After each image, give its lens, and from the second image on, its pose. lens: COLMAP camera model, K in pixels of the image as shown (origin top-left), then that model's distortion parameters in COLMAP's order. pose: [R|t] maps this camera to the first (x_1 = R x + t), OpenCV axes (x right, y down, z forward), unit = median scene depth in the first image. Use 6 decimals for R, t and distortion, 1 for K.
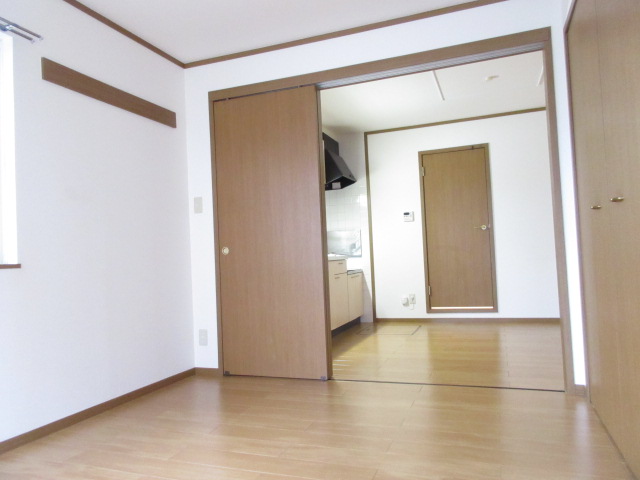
lens RADIAL K [[475.8, 0, 320.2], [0, 475.8, 240.0], [0, 0, 1]] dist [0.006326, 0.013268]
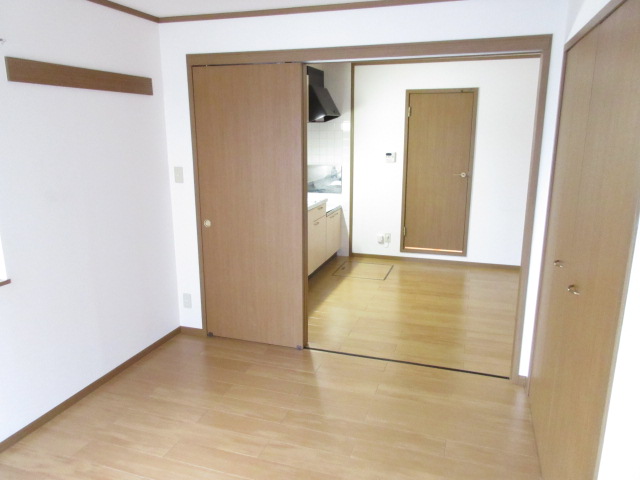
lens RADIAL K [[475.8, 0, 319.8], [0, 475.8, 241.0], [0, 0, 1]] dist [0.006326, 0.013268]
pose [[0.998206, 0.034955, 0.048615, -0.006954], [-0.046268, 0.965651, 0.255692, -0.208243], [-0.038007, -0.257482, 0.965535, -0.002197]]
